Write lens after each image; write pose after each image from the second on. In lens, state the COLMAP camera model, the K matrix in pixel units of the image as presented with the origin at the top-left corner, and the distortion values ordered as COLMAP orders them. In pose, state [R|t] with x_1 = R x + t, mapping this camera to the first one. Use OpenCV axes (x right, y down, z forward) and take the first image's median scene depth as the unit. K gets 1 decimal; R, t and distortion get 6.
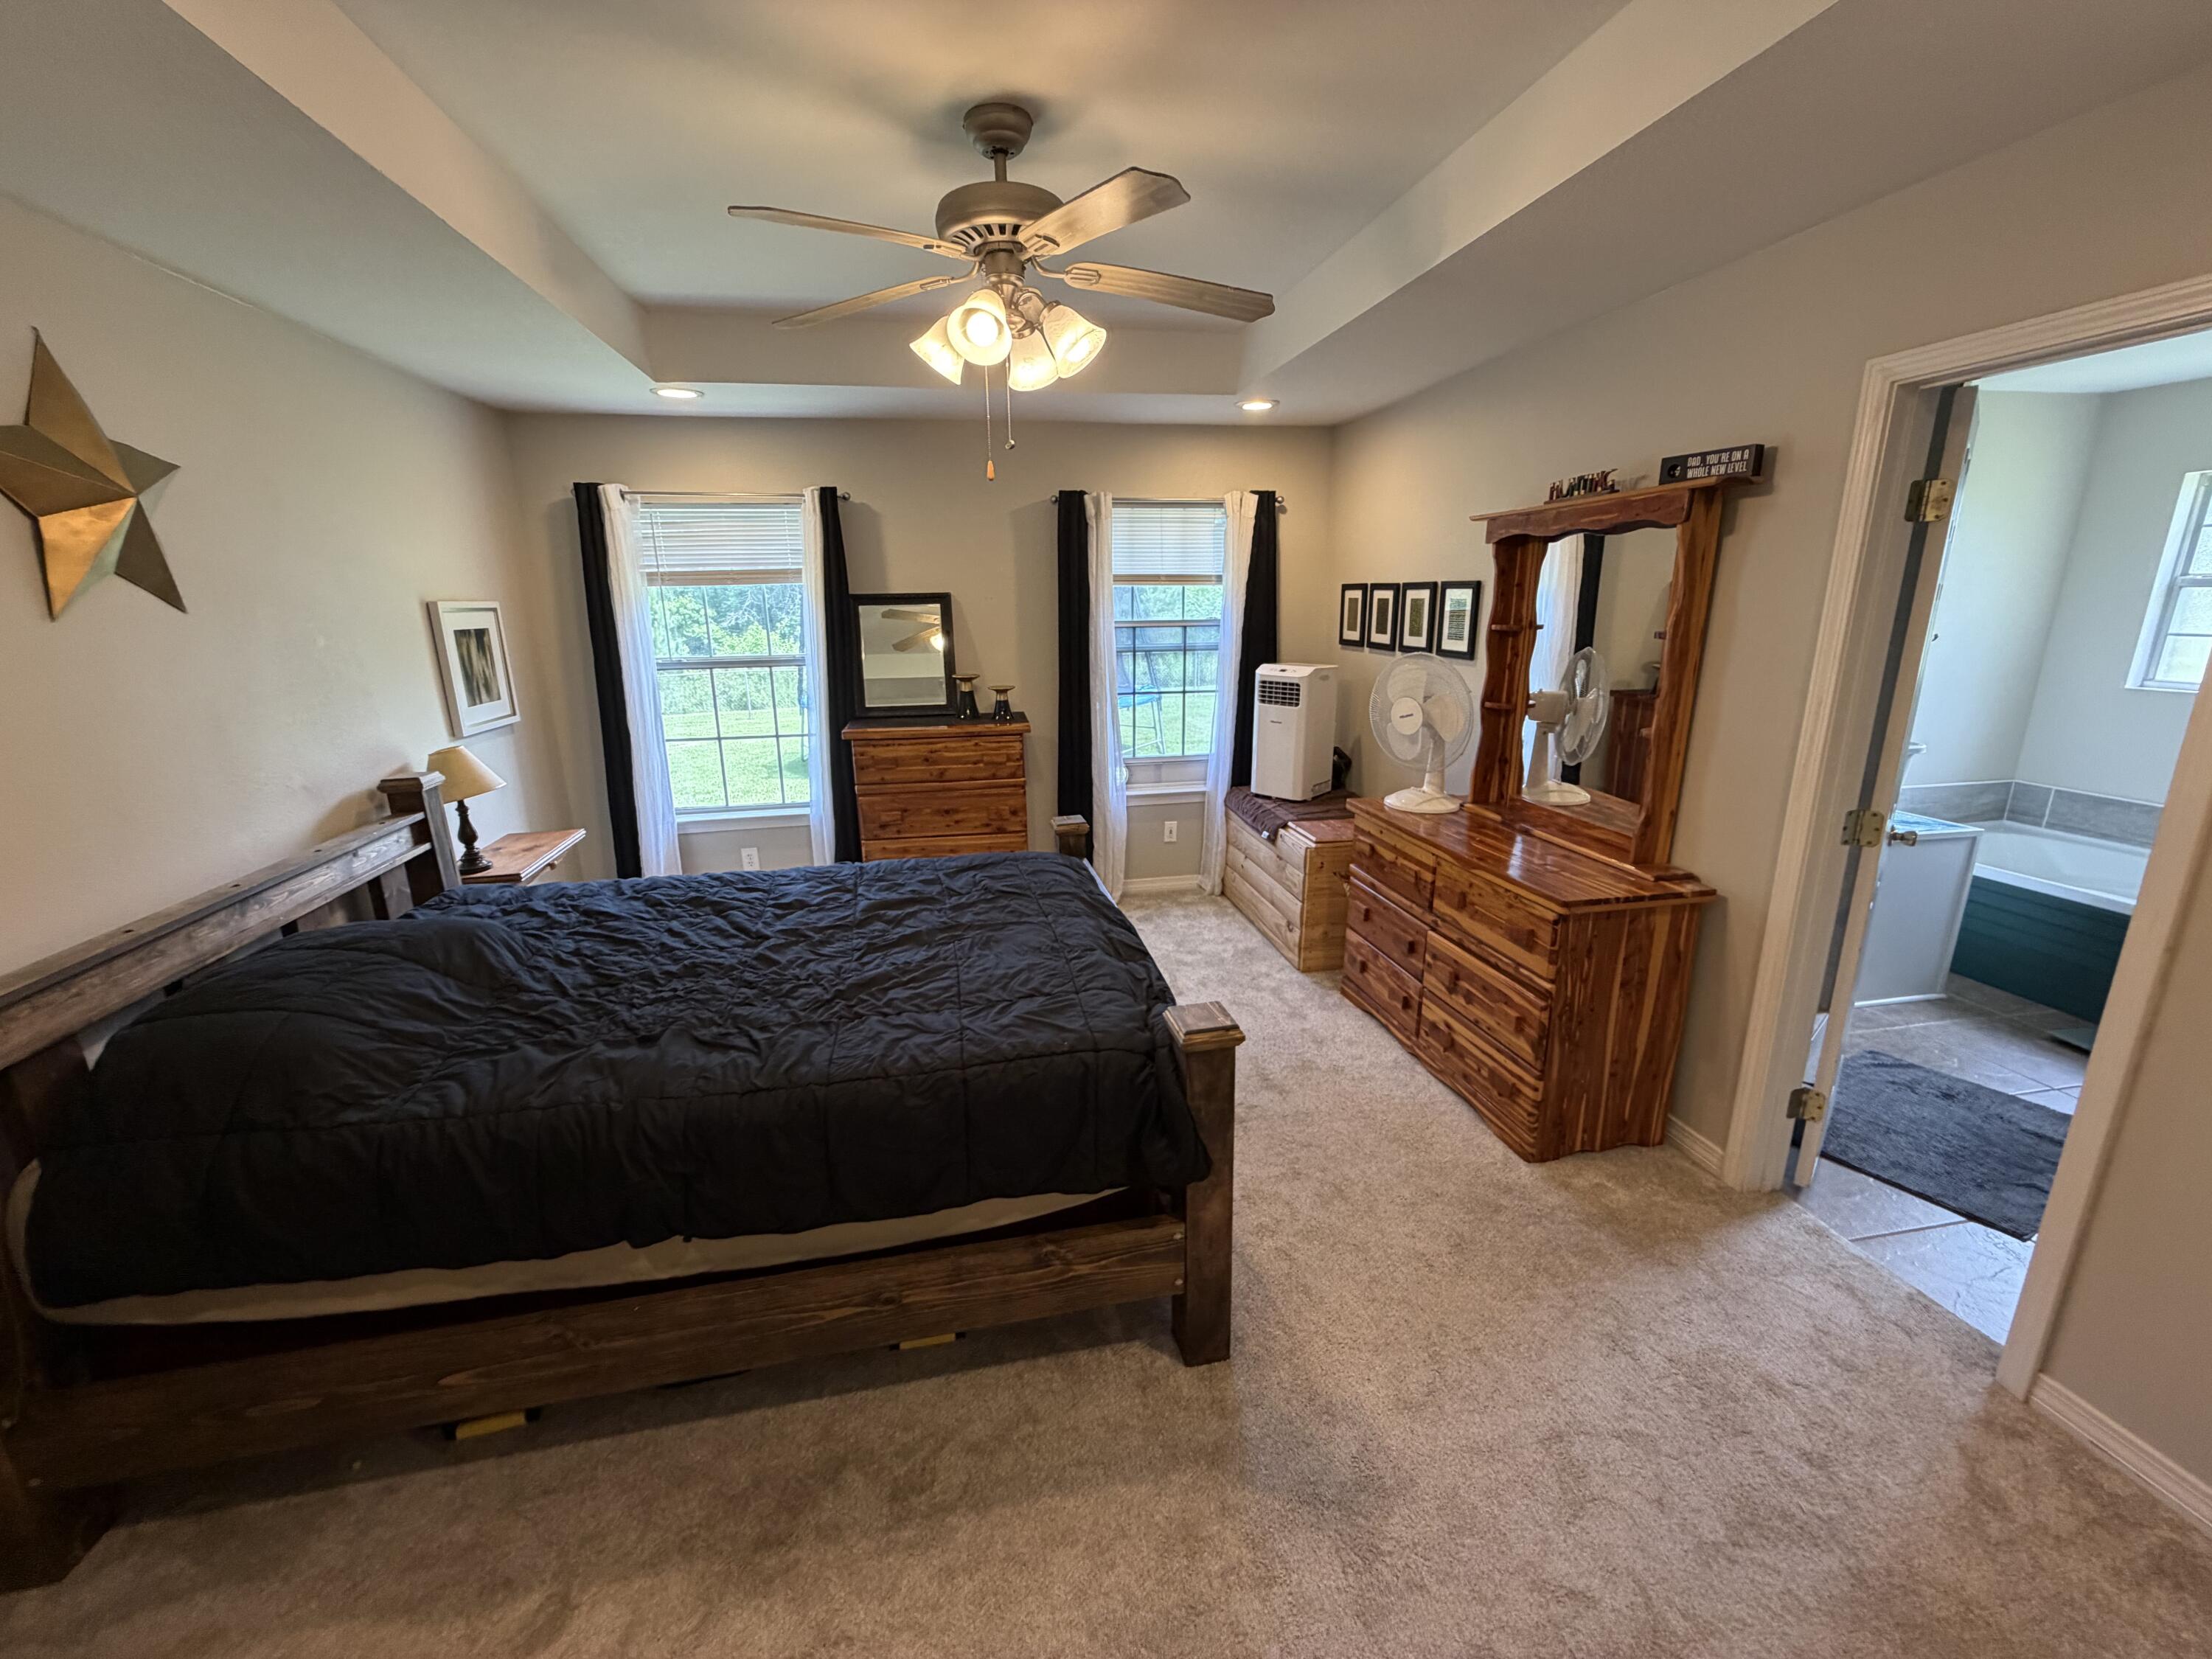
lens RADIAL K [[890.1, 0, 1096.6], [0, 890.1, 825.0], [0, 0, 1]] dist [0.004213, 0.000736]
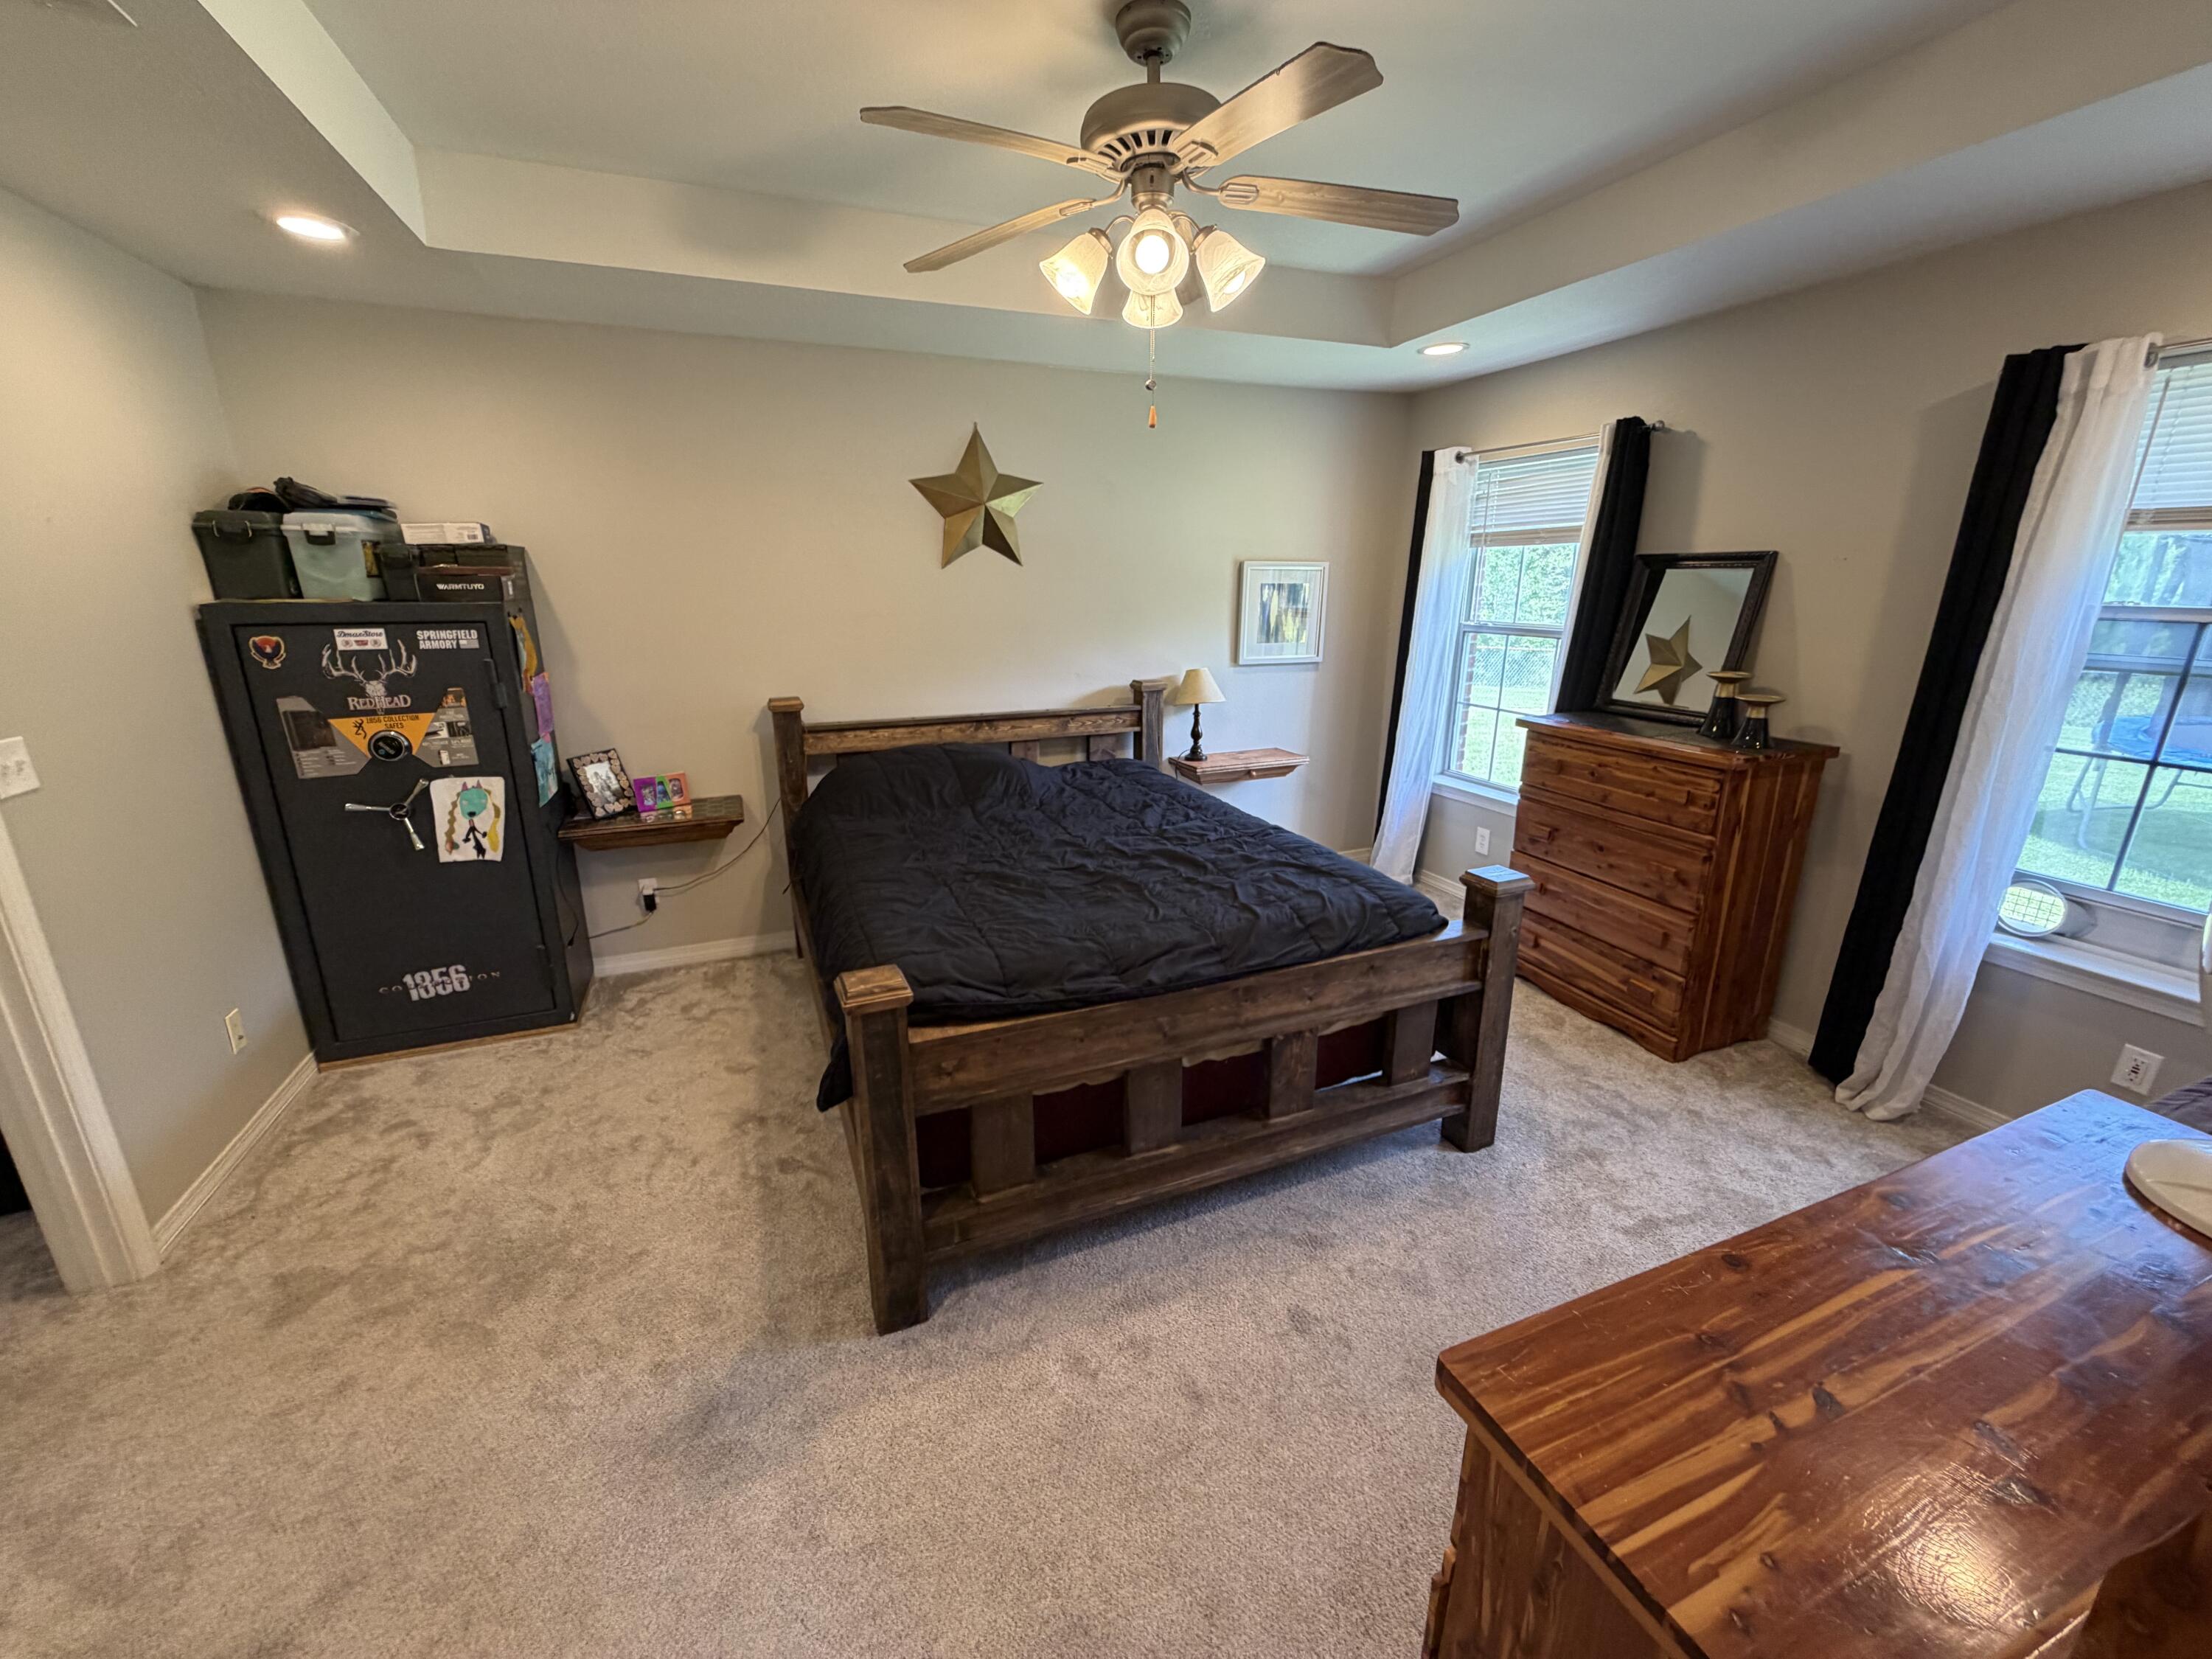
lens RADIAL K [[890.1, 0, 1104.2], [0, 890.1, 830.8], [0, 0, 1]] dist [0.004213, 0.000736]
pose [[0.197950, 0.287656, -0.937054, 0.644483], [-0.247811, 0.939602, 0.236089, -0.146876], [0.948370, 0.185478, 0.257278, 0.586994]]
